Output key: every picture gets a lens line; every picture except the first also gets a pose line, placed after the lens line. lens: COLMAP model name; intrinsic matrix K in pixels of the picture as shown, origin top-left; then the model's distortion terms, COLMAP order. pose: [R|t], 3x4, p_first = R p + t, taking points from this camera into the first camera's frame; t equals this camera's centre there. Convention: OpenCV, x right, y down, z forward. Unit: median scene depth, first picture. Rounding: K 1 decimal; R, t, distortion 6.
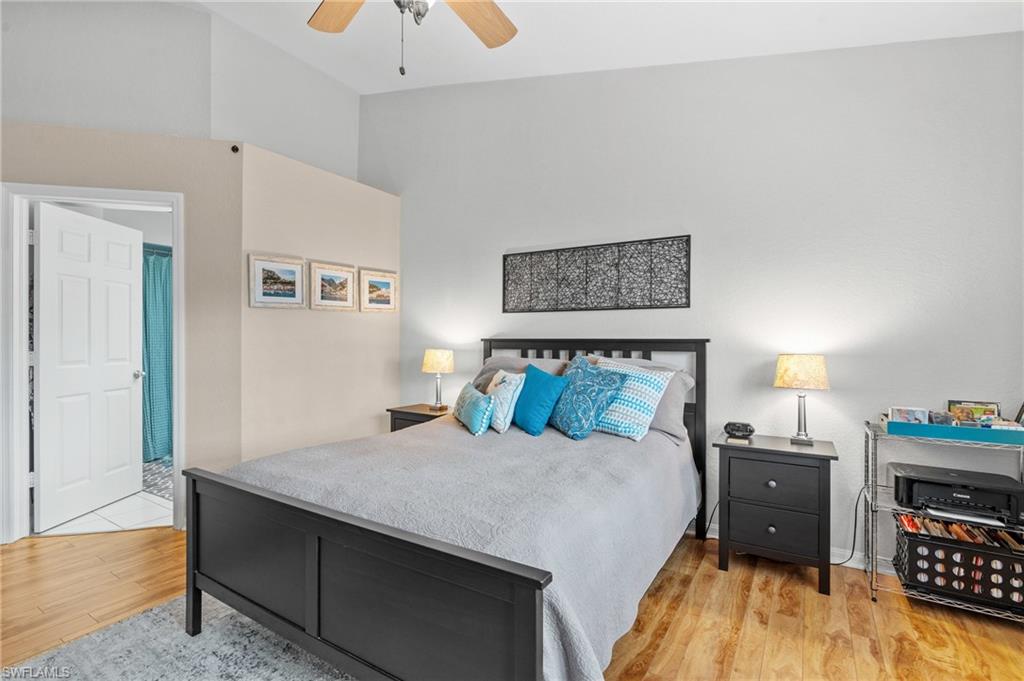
lens RADIAL K [[472.6, 0, 509.1], [0, 472.6, 336.4], [0, 0, 1]] dist [0.004869, 0.000700]
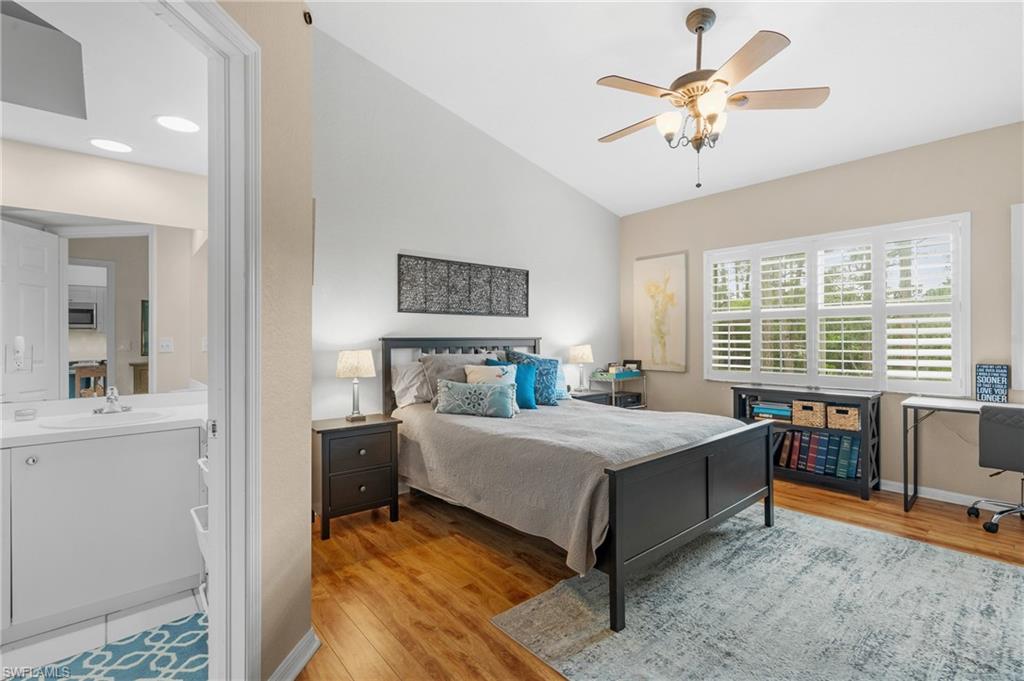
lens RADIAL K [[472.6, 0, 508.3], [0, 472.6, 336.1], [0, 0, 1]] dist [0.004869, 0.000700]
pose [[0.278516, -0.003278, 0.960426, -0.981901], [0.000395, 0.999994, 0.003298, -0.001564], [-0.960432, -0.000539, 0.278515, 0.534216]]
